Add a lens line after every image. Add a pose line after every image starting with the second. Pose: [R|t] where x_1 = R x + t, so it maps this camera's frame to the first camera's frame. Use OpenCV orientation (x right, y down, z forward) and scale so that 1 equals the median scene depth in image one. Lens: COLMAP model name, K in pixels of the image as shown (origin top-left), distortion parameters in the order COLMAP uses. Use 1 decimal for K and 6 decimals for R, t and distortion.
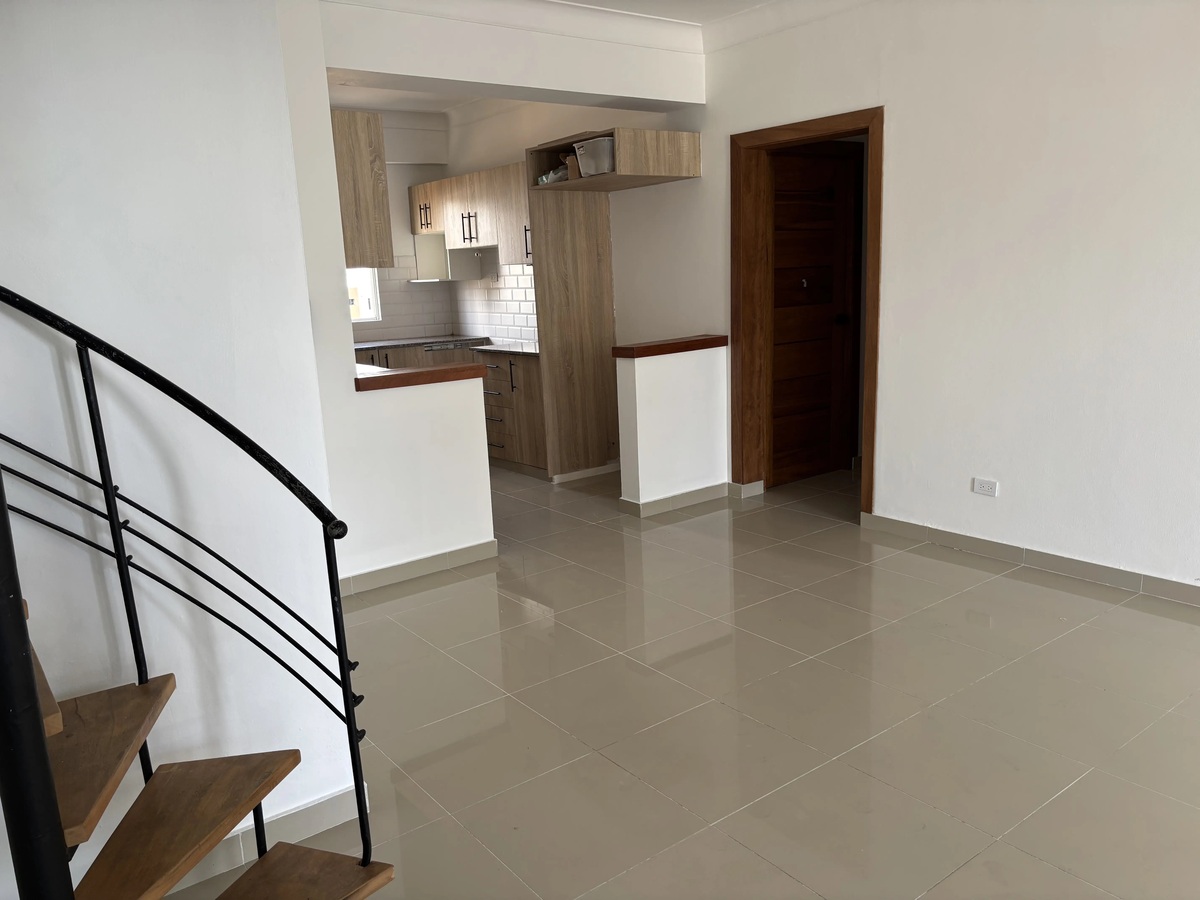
lens RADIAL K [[906.8, 0, 601.5], [0, 906.8, 456.3], [0, 0, 1]] dist [0.014492, -0.013204]
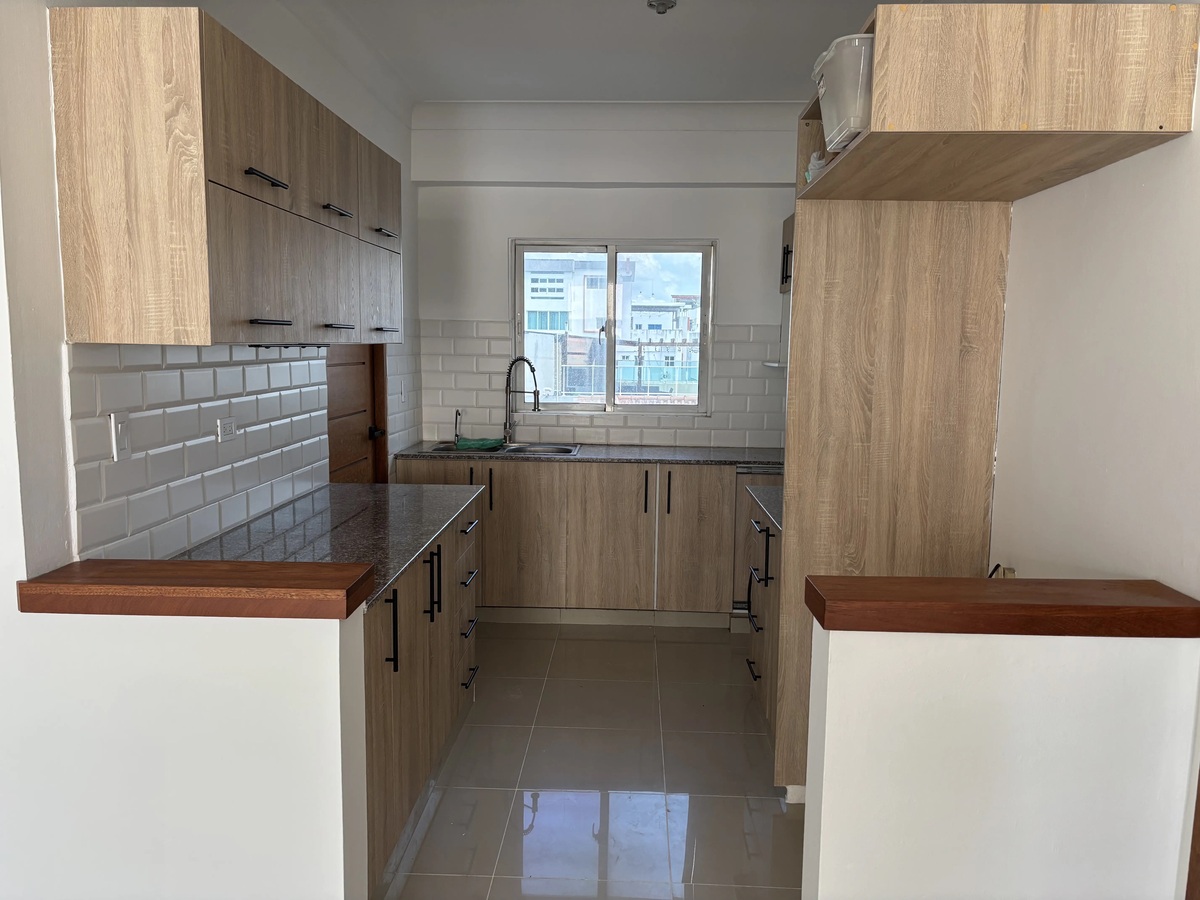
lens RADIAL K [[906.8, 0, 598.8], [0, 906.8, 443.4], [0, 0, 1]] dist [0.014492, -0.013204]
pose [[0.773659, 0.121139, -0.621914, 0.148989], [-0.172636, 0.984718, -0.022951, -0.130262], [0.609630, 0.125121, 0.782749, 0.548055]]
